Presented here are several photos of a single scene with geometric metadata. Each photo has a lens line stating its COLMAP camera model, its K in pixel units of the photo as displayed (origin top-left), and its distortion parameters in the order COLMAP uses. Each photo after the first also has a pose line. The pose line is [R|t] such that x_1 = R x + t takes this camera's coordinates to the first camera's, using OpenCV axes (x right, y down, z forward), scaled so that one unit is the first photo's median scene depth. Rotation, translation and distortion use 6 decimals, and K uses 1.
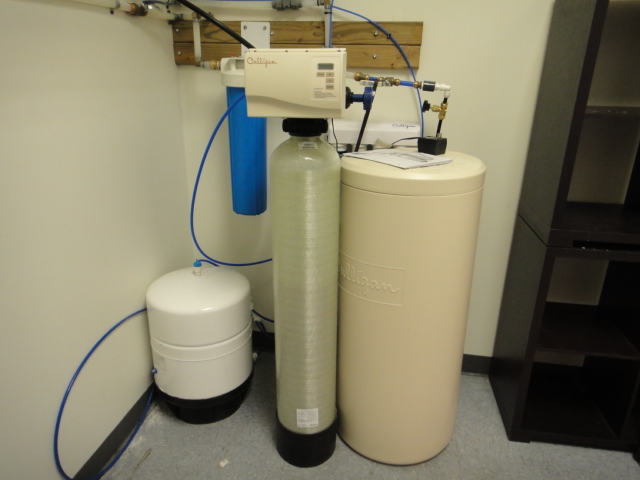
lens RADIAL K [[457.3, 0, 322.9], [0, 457.3, 240.2], [0, 0, 1]] dist [0.005026, -0.002161]
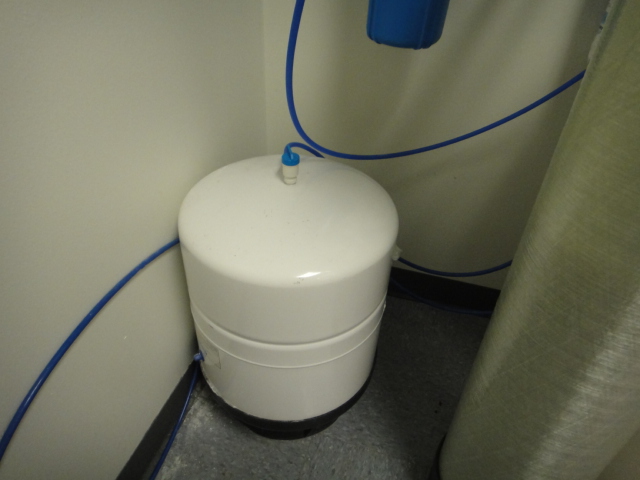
lens RADIAL K [[457.3, 0, 320.9], [0, 457.3, 239.7], [0, 0, 1]] dist [0.005026, -0.002161]
pose [[0.992864, 0.087618, -0.080891, -0.211188], [-0.060738, 0.955321, 0.289263, 0.000610], [0.102622, -0.282285, 0.953826, 0.586844]]
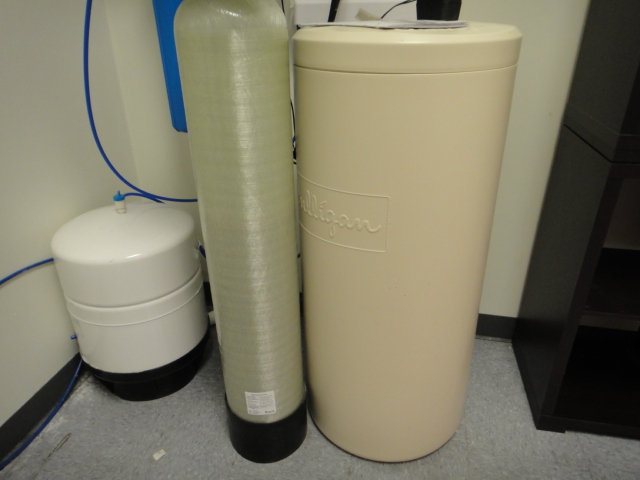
lens RADIAL K [[457.3, 0, 322.7], [0, 457.3, 241.4], [0, 0, 1]] dist [0.005026, -0.002161]
pose [[0.998846, -0.003356, -0.047908, 0.096757], [0.008896, 0.993222, 0.115895, 0.042120], [0.047194, -0.116188, 0.992105, 0.285605]]
